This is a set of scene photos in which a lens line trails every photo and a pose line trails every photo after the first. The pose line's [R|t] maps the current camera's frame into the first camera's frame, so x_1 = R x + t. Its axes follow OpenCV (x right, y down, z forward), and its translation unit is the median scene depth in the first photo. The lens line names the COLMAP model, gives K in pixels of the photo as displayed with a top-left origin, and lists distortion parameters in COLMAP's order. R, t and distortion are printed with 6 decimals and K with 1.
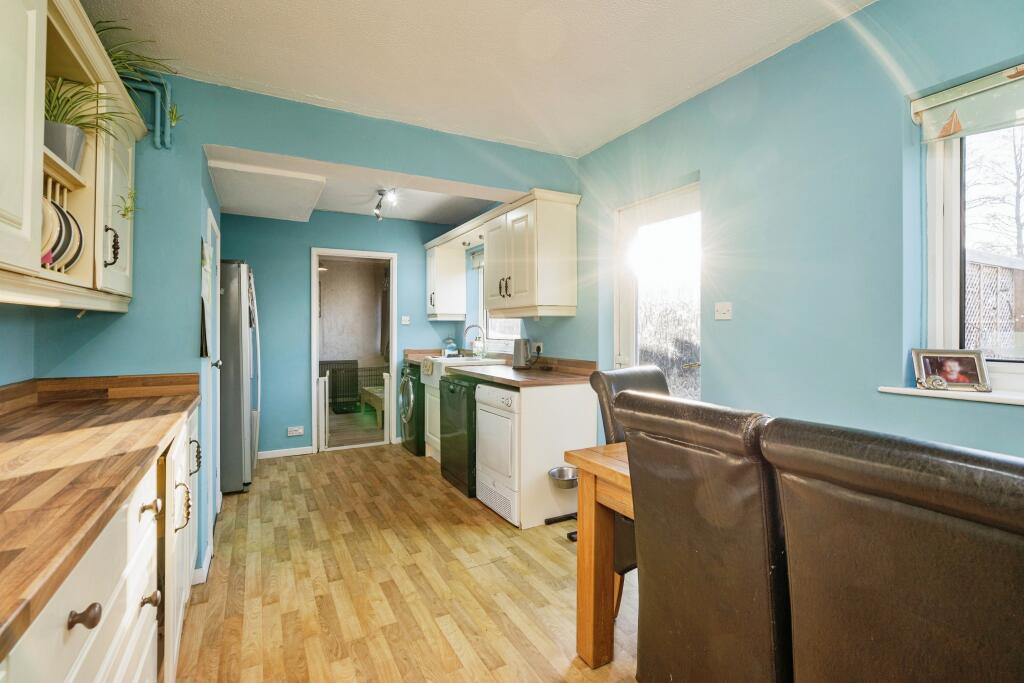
lens RADIAL K [[468.2, 0, 511.6], [0, 468.2, 332.8], [0, 0, 1]] dist [-0.003885, -0.000167]
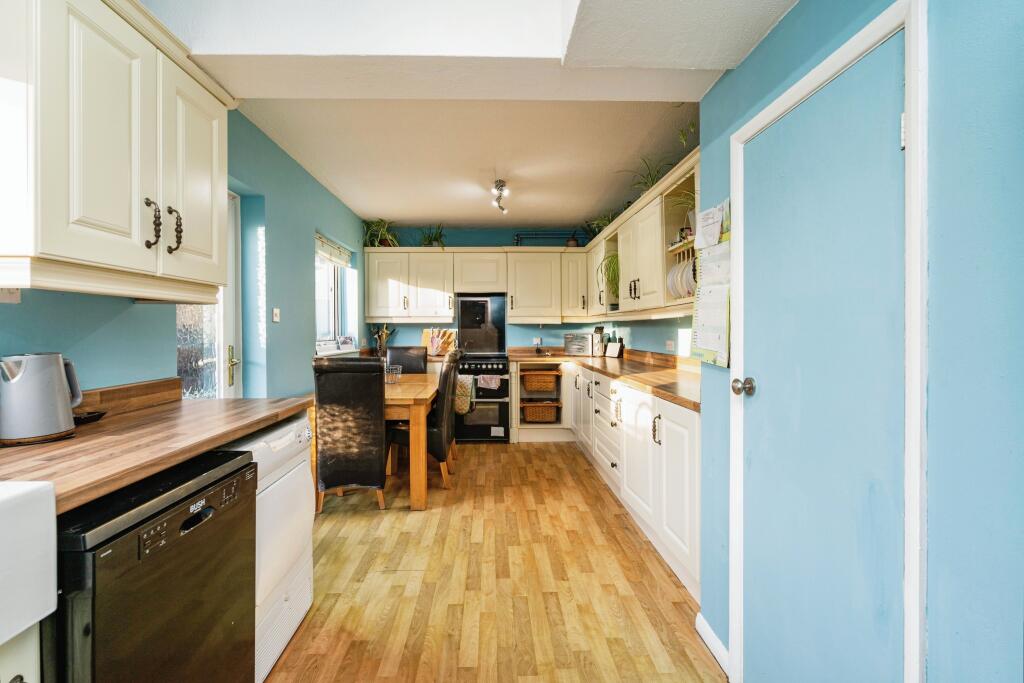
lens RADIAL K [[468.2, 0, 511.3], [0, 468.2, 334.3], [0, 0, 1]] dist [-0.003885, -0.000167]
pose [[-0.897505, -0.001954, 0.441000, -0.717571], [0.003945, 0.999915, 0.012458, -0.004166], [-0.440986, 0.012921, -0.897421, 1.864478]]
